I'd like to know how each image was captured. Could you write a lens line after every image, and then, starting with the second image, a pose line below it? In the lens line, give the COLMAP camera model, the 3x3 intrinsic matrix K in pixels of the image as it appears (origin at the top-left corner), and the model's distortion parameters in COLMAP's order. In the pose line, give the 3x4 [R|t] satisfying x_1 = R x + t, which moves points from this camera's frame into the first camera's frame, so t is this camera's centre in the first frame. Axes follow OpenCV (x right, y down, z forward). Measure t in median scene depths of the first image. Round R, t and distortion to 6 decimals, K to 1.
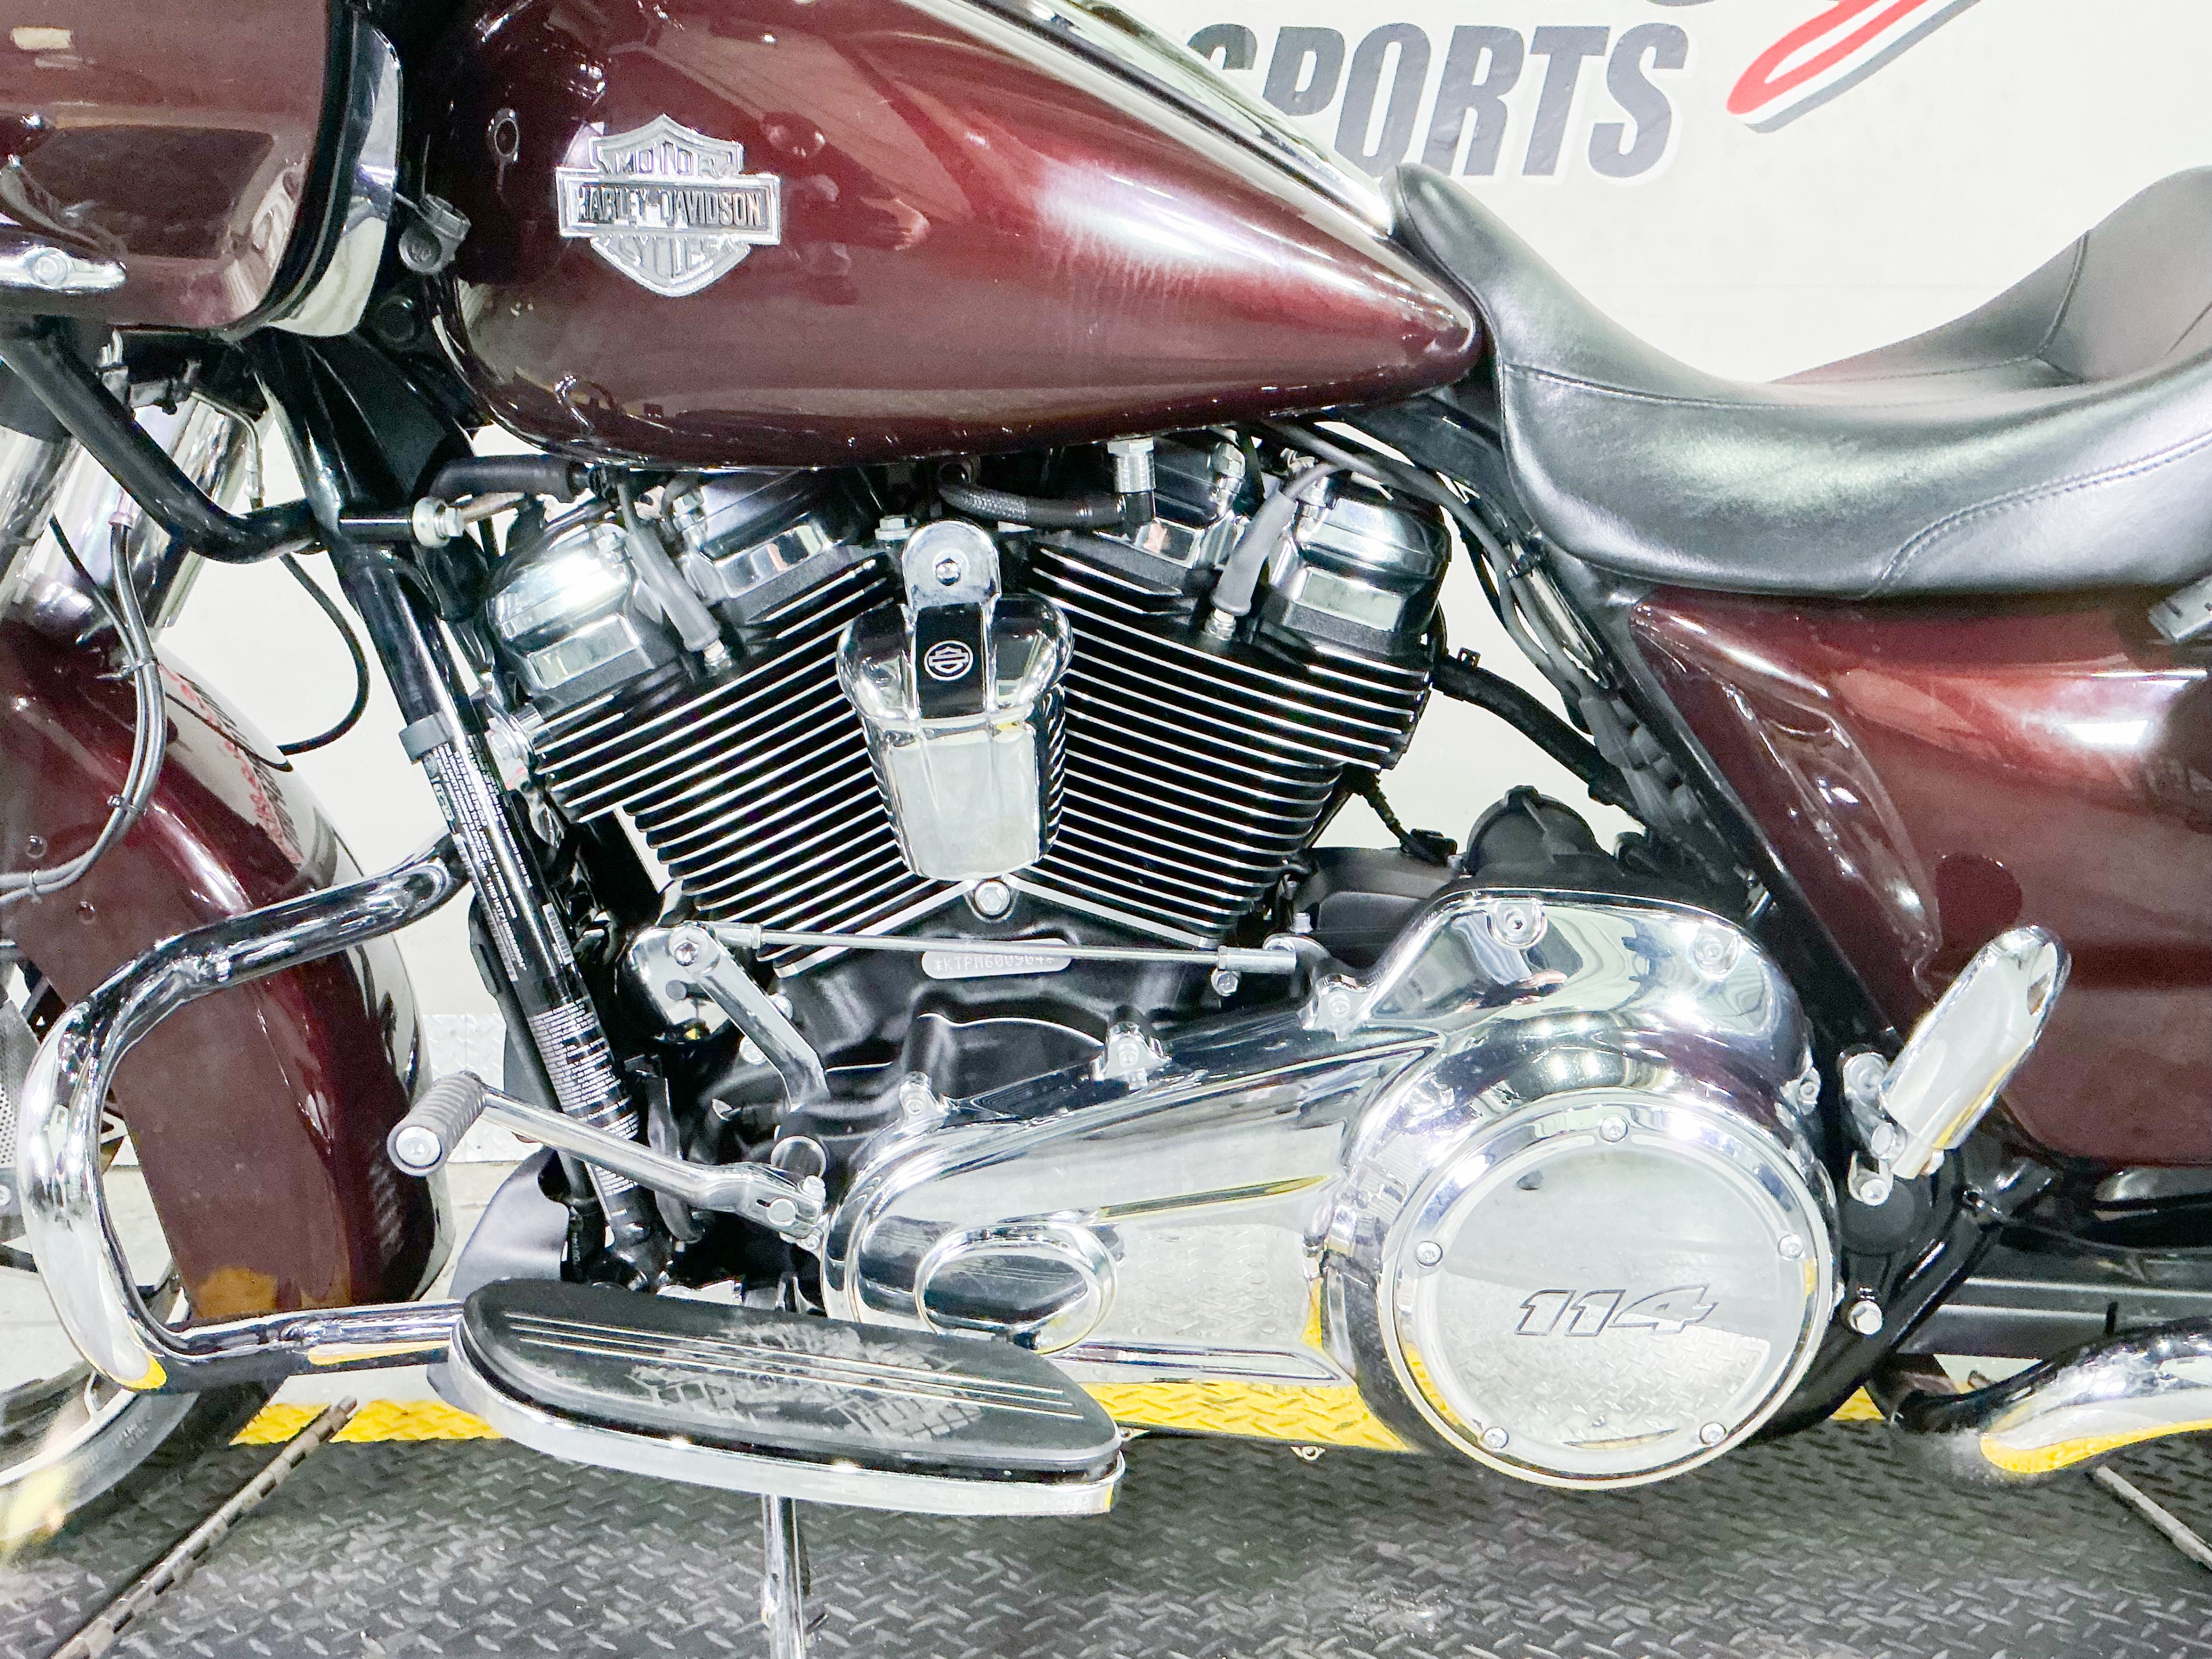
lens RADIAL K [[1951.4, 0, 1106.0], [0, 1951.4, 829.5], [0, 0, 1]] dist [0.117486, -0.324014]
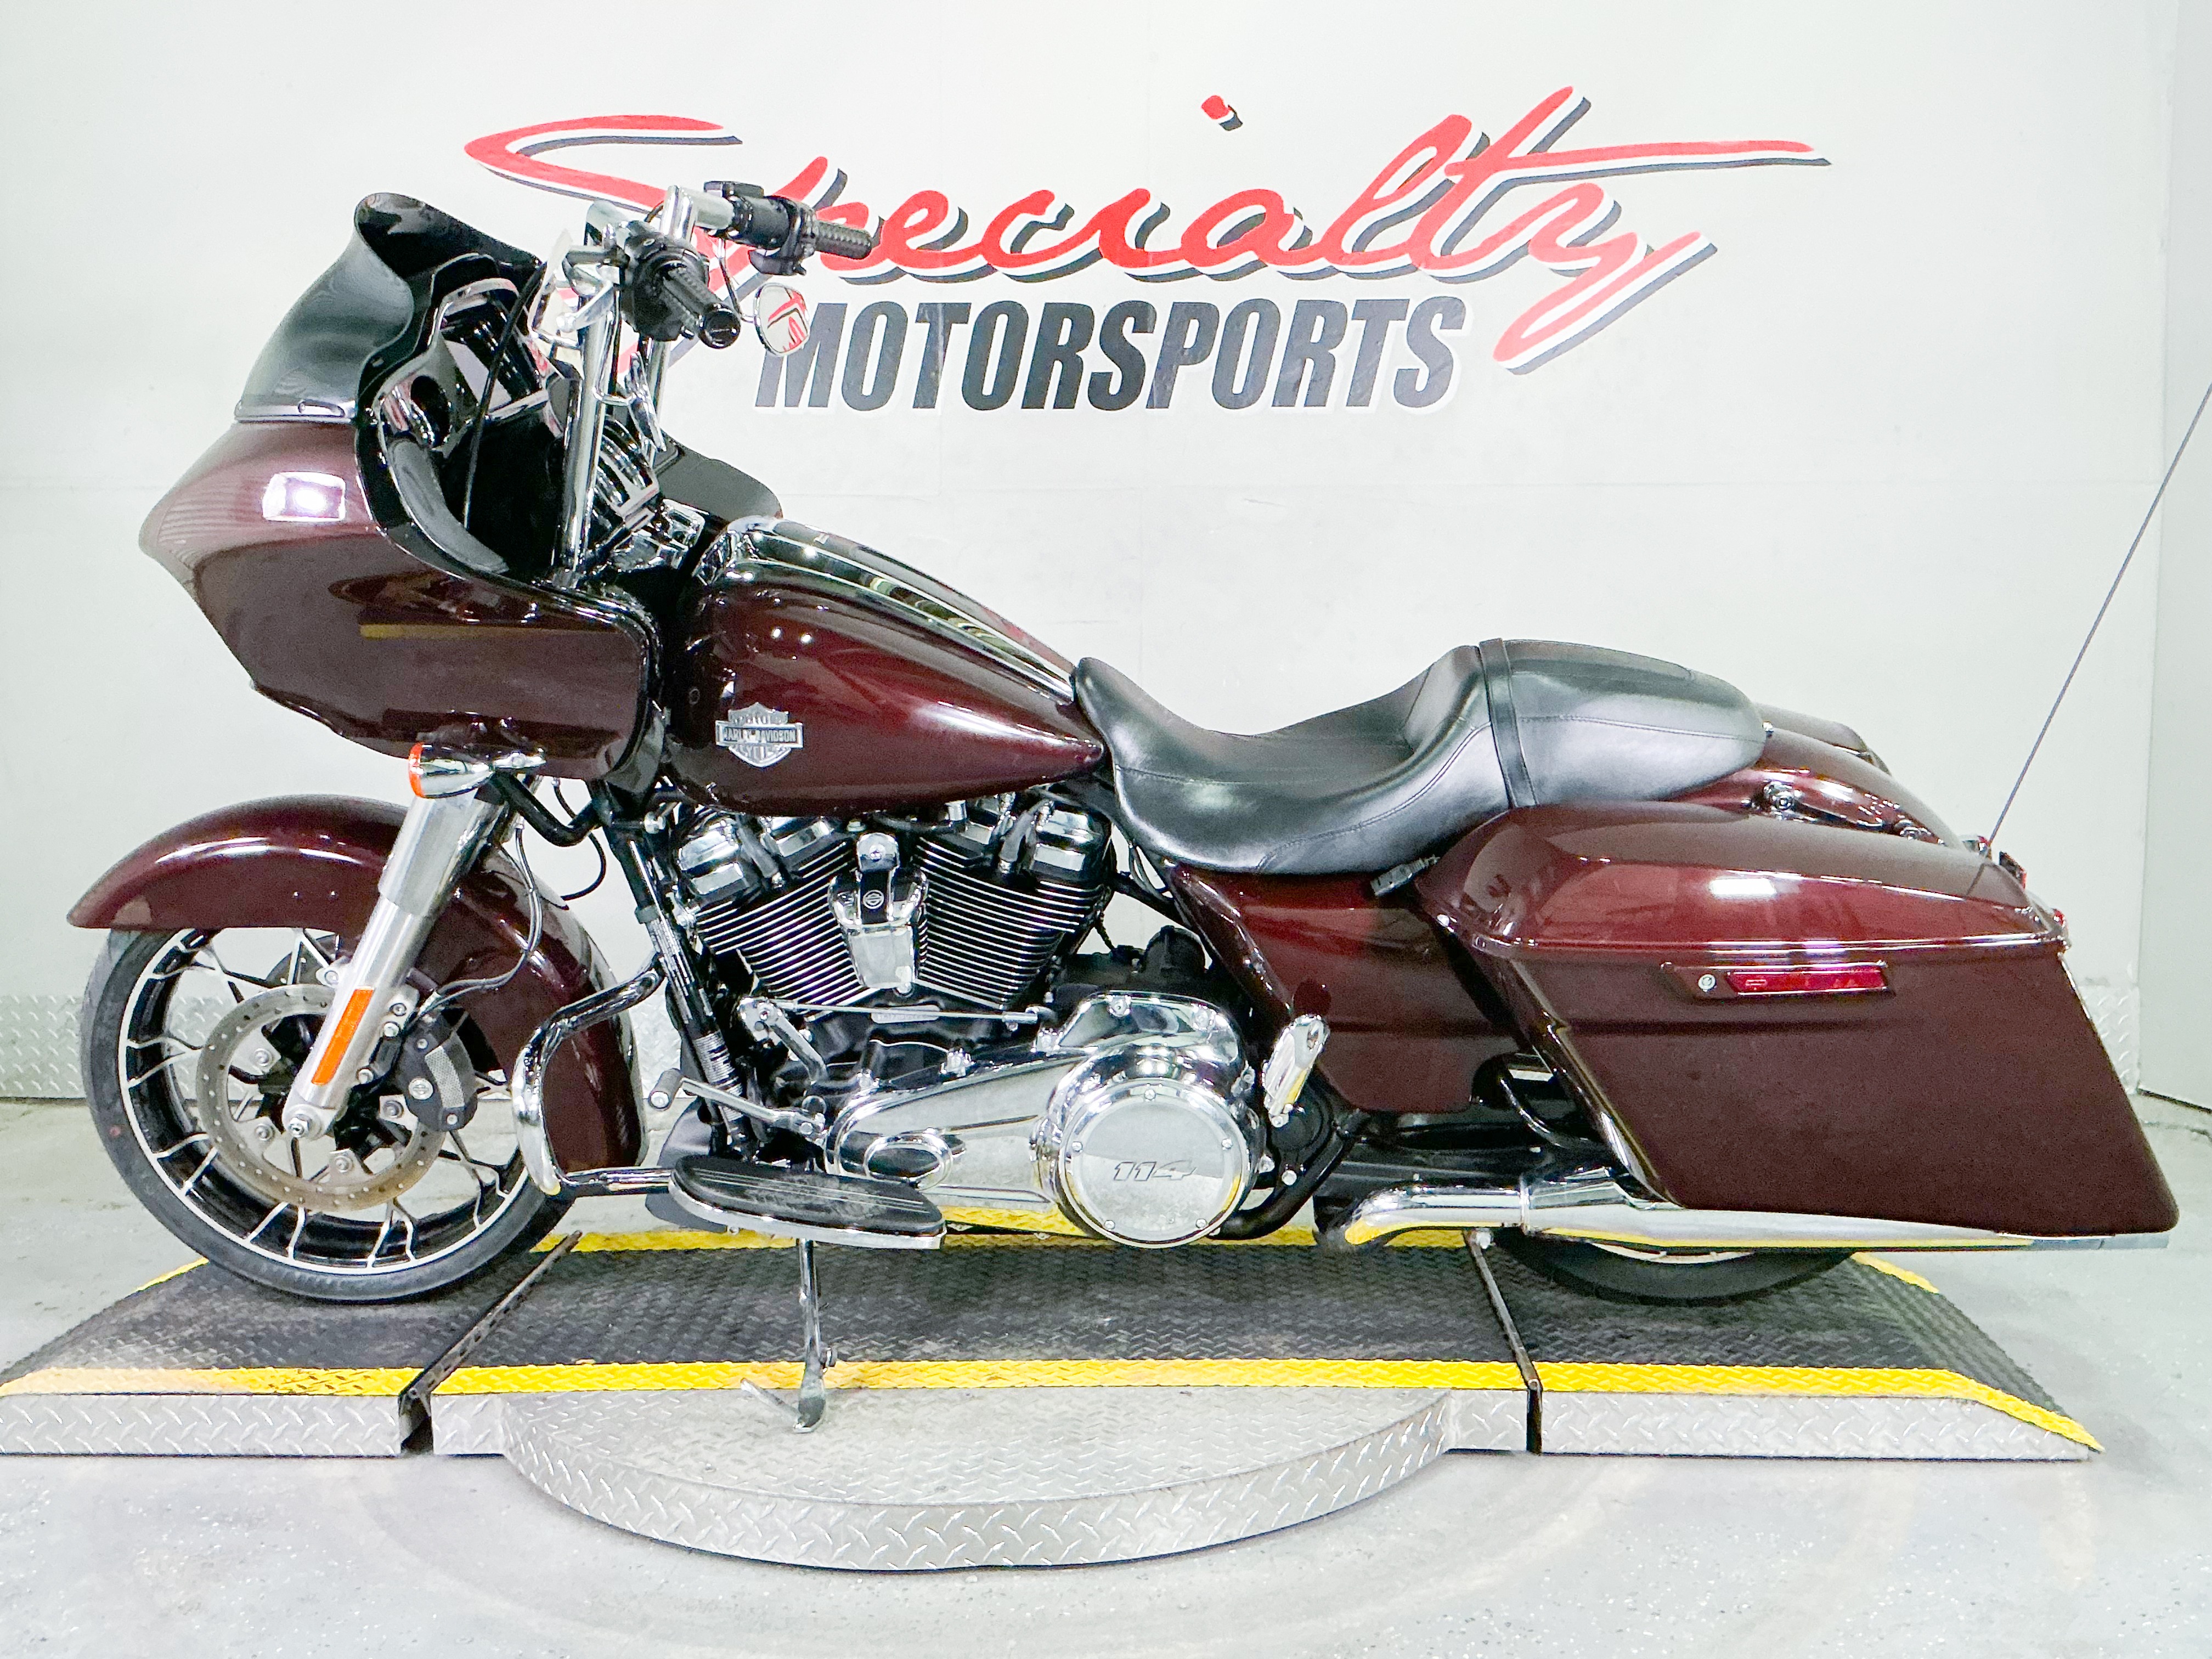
lens RADIAL K [[2127.2, 0, 1106.0], [0, 2127.2, 829.5], [0, 0, 1]] dist [0.131870, -0.338271]
pose [[0.999070, 0.004516, -0.042869, 0.277003], [-0.002620, 0.999020, 0.044183, -0.253139], [0.043027, -0.044029, 0.998103, -1.395388]]
